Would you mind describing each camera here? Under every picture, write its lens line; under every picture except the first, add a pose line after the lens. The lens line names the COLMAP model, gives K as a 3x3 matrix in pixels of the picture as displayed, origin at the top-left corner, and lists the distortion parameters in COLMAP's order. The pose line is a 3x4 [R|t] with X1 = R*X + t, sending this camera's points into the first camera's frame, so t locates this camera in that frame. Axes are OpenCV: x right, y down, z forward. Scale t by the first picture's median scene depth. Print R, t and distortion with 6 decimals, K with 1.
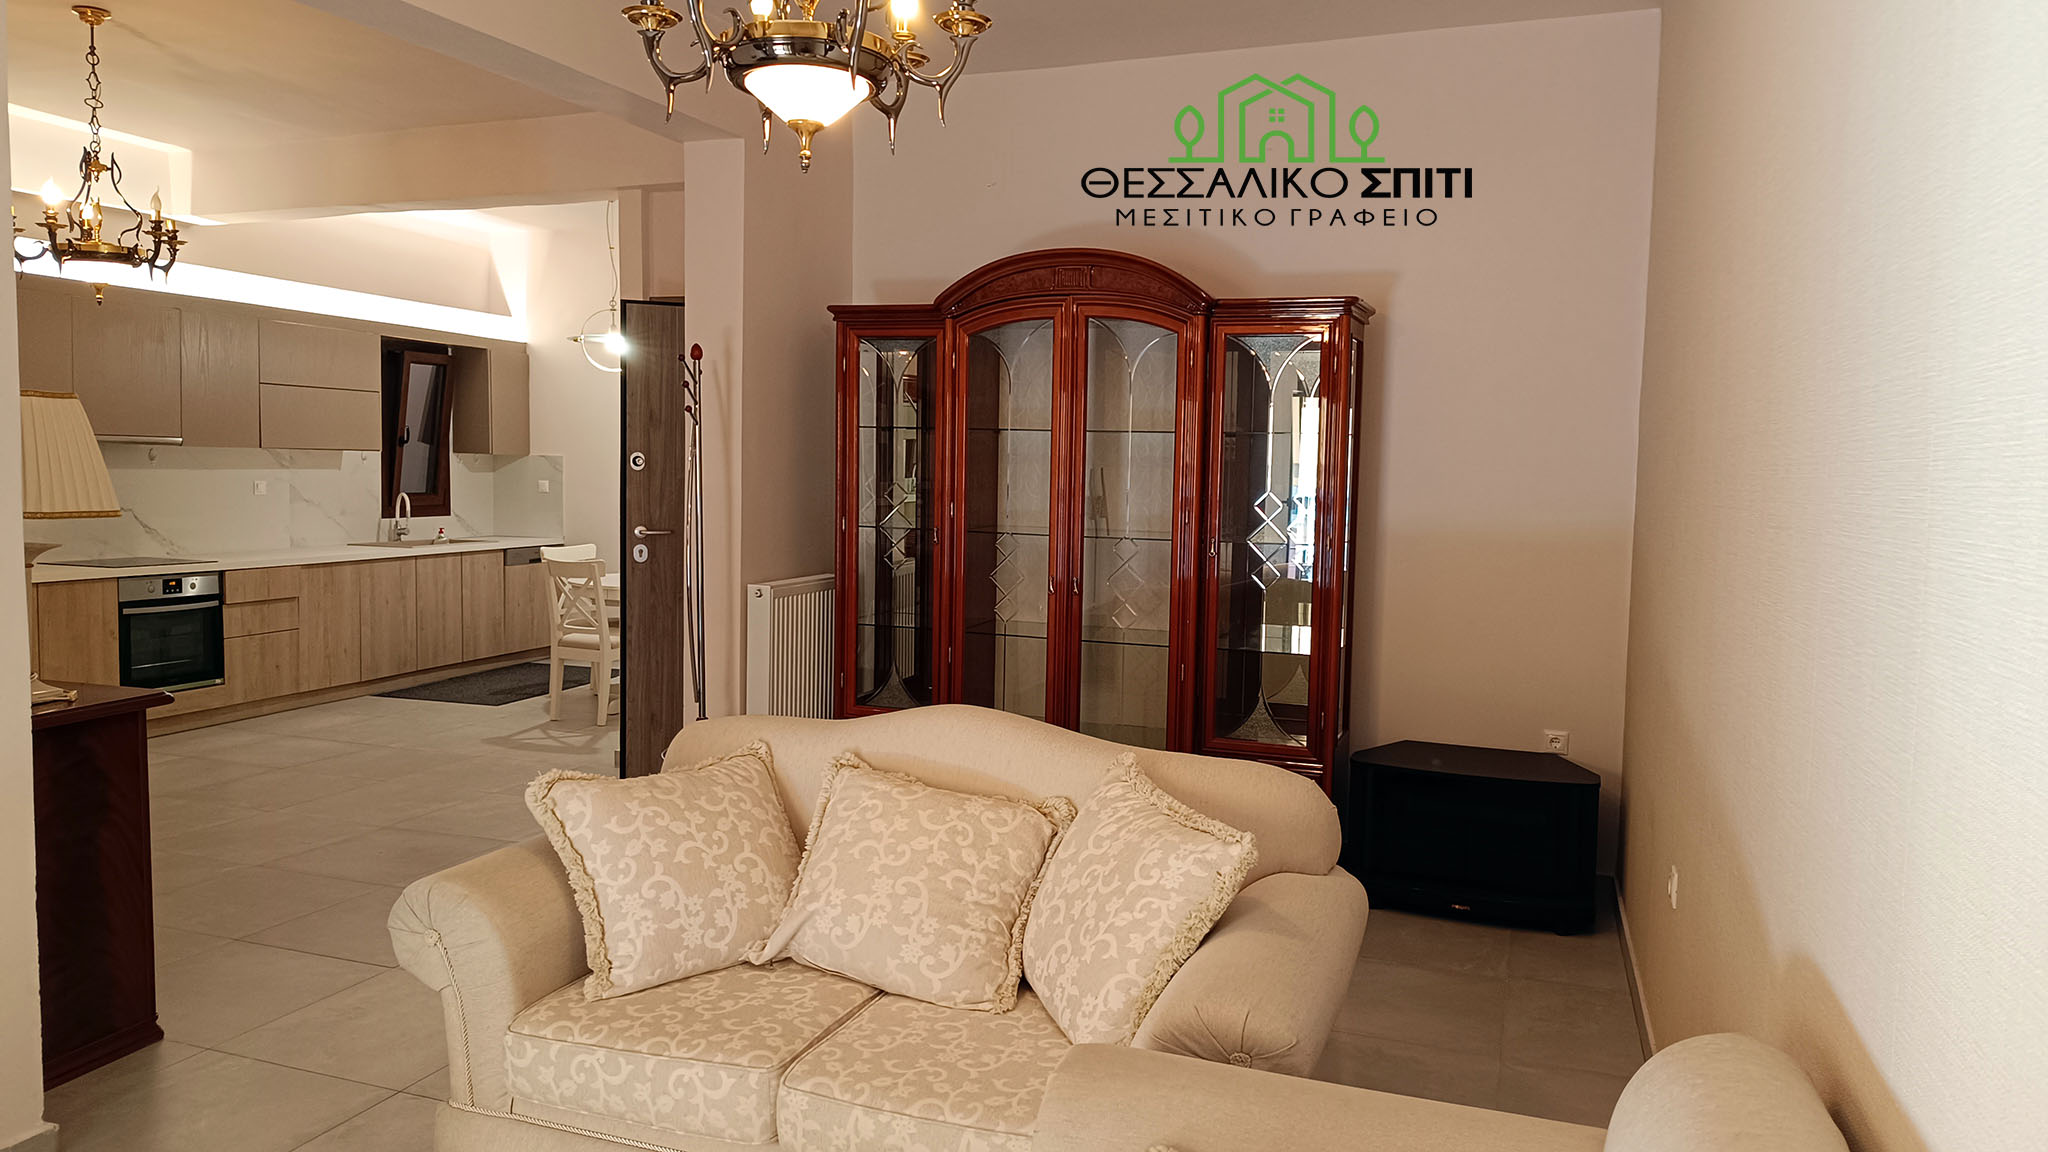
lens RADIAL K [[1405.9, 0, 1049.3], [0, 1405.9, 565.7], [0, 0, 1]] dist [0.061467, -0.096373]
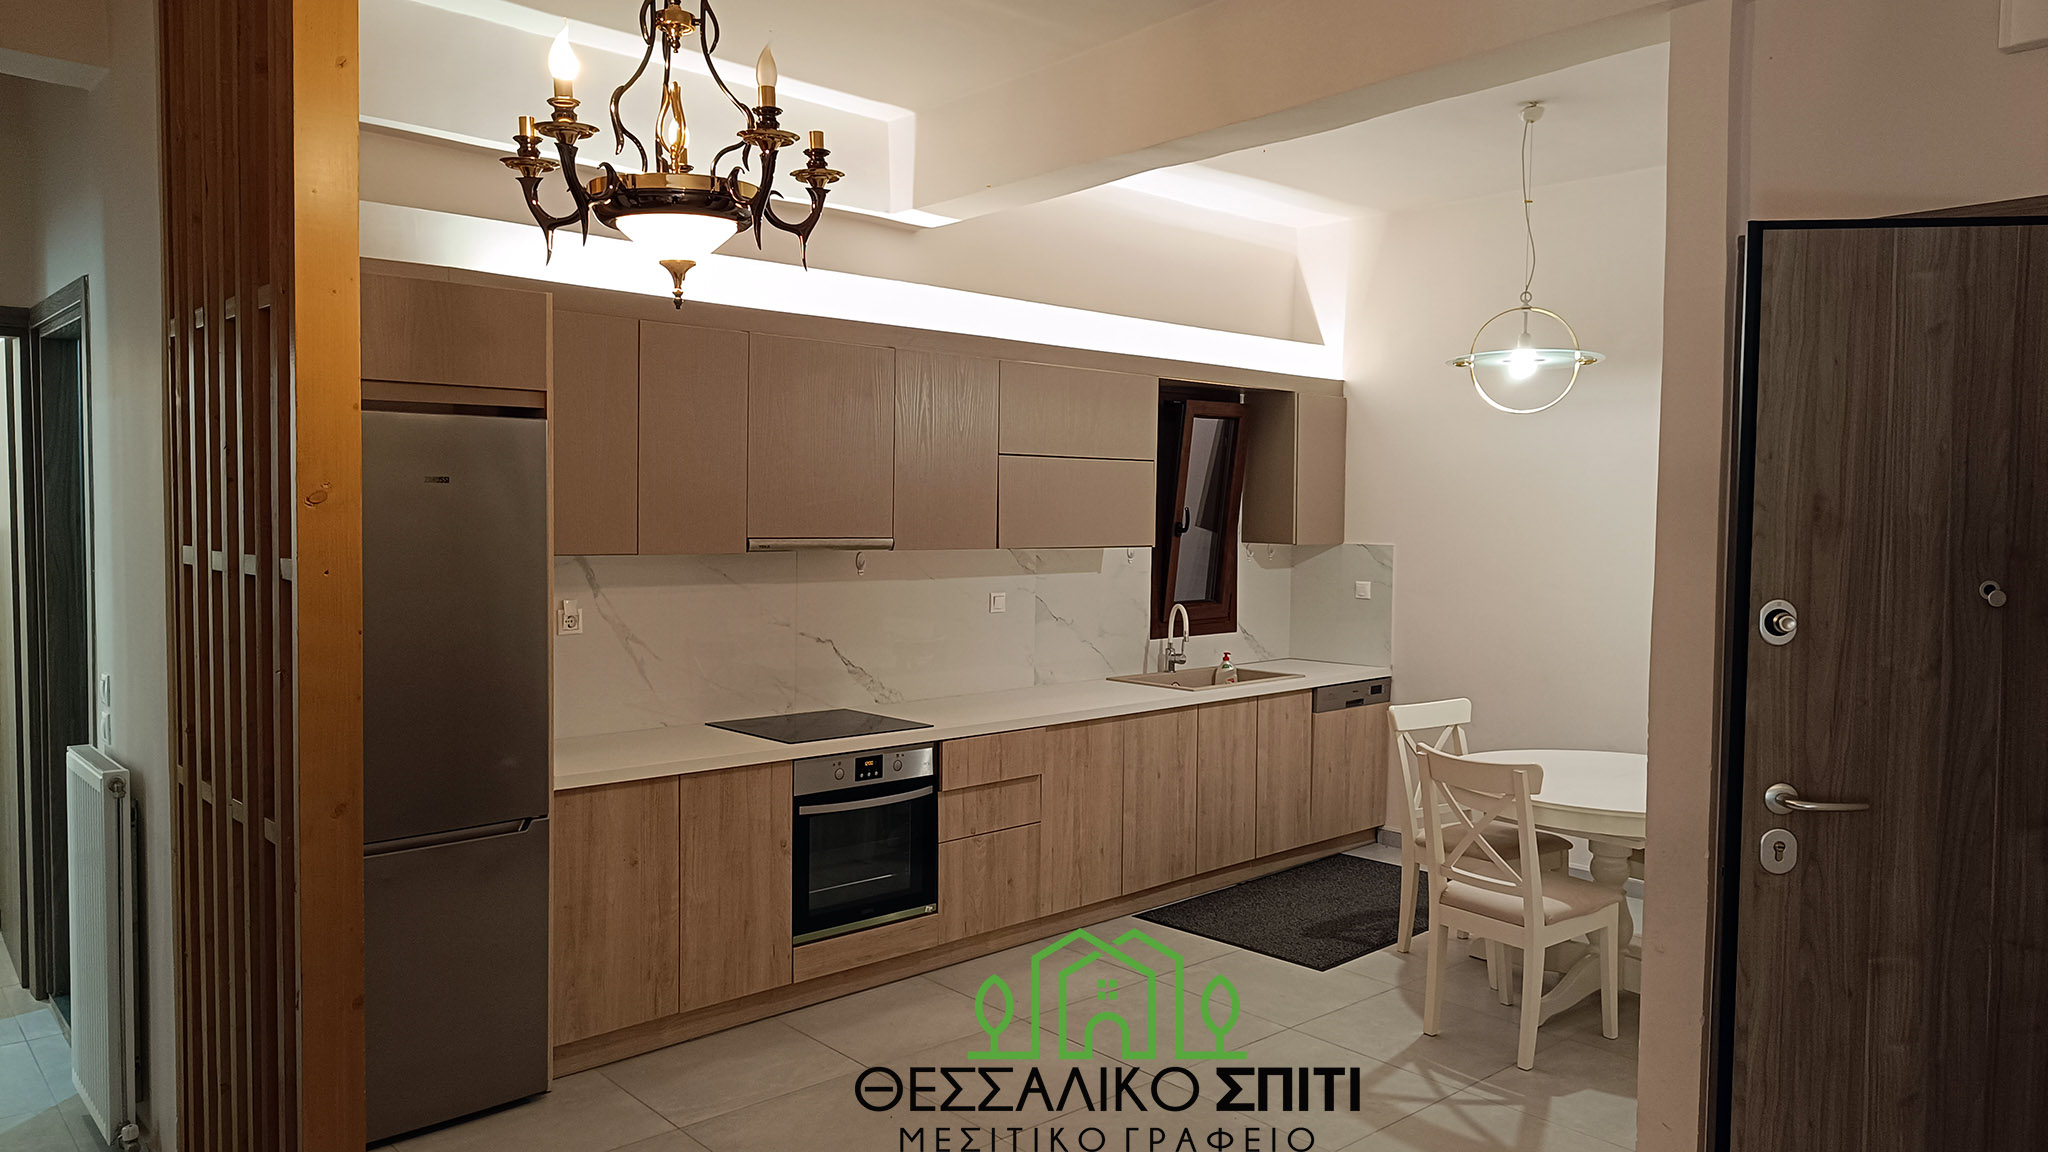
lens RADIAL K [[1405.9, 0, 1049.3], [0, 1405.9, 565.7], [0, 0, 1]] dist [0.061467, -0.096373]
pose [[0.882487, 0.008372, -0.470262, -0.204728], [-0.024929, 0.999269, -0.028990, -0.052598], [0.469676, 0.037306, 0.882051, 0.394287]]
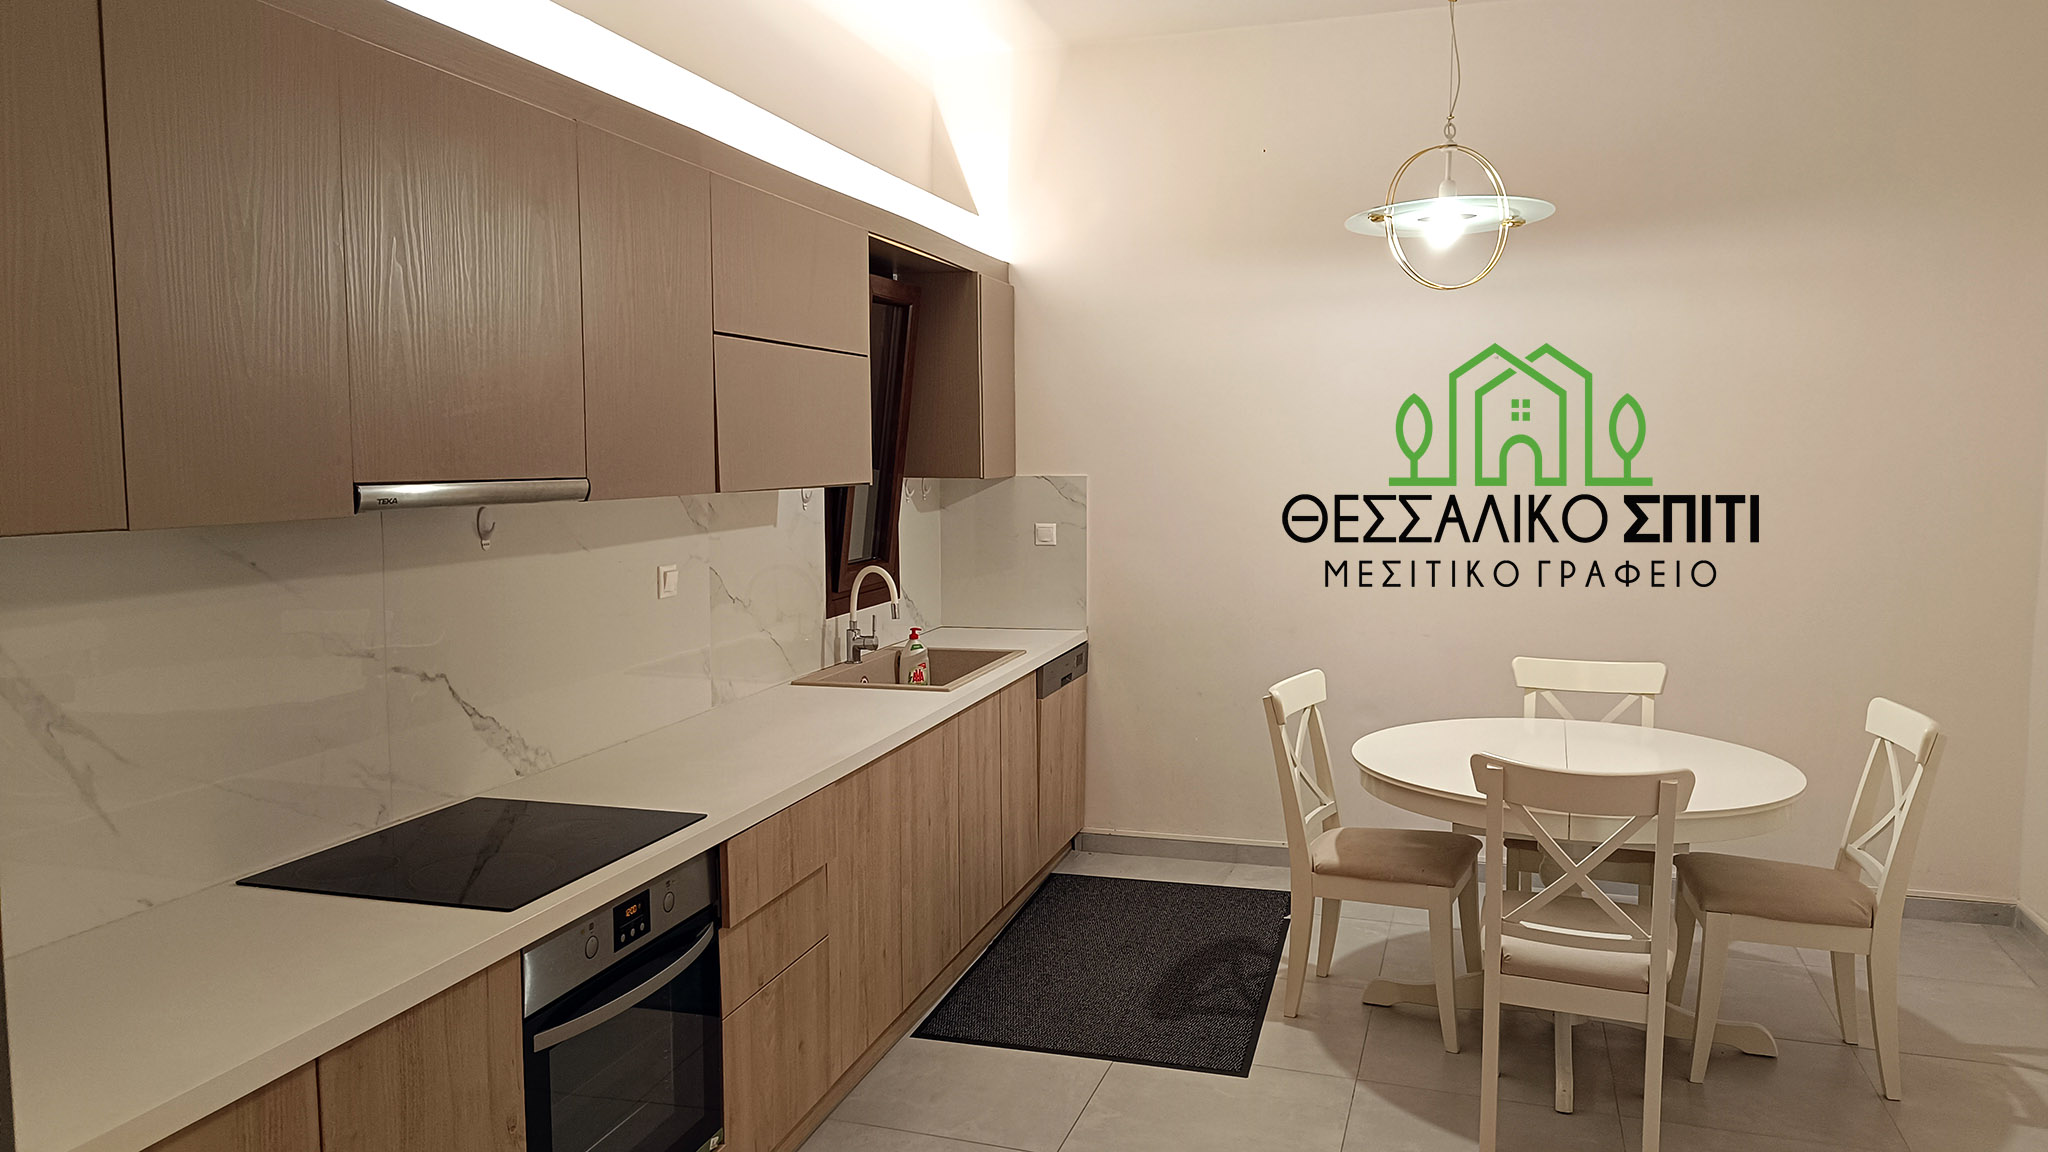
lens RADIAL K [[1397.7, 0, 1024.0], [0, 1397.7, 576.0], [0, 0, 1]] dist [0.064462, 0.000342]
pose [[0.999374, -0.028874, 0.020421, -0.449115], [0.028434, 0.999364, 0.021514, -0.061575], [-0.021029, -0.020920, 0.999560, 0.562625]]
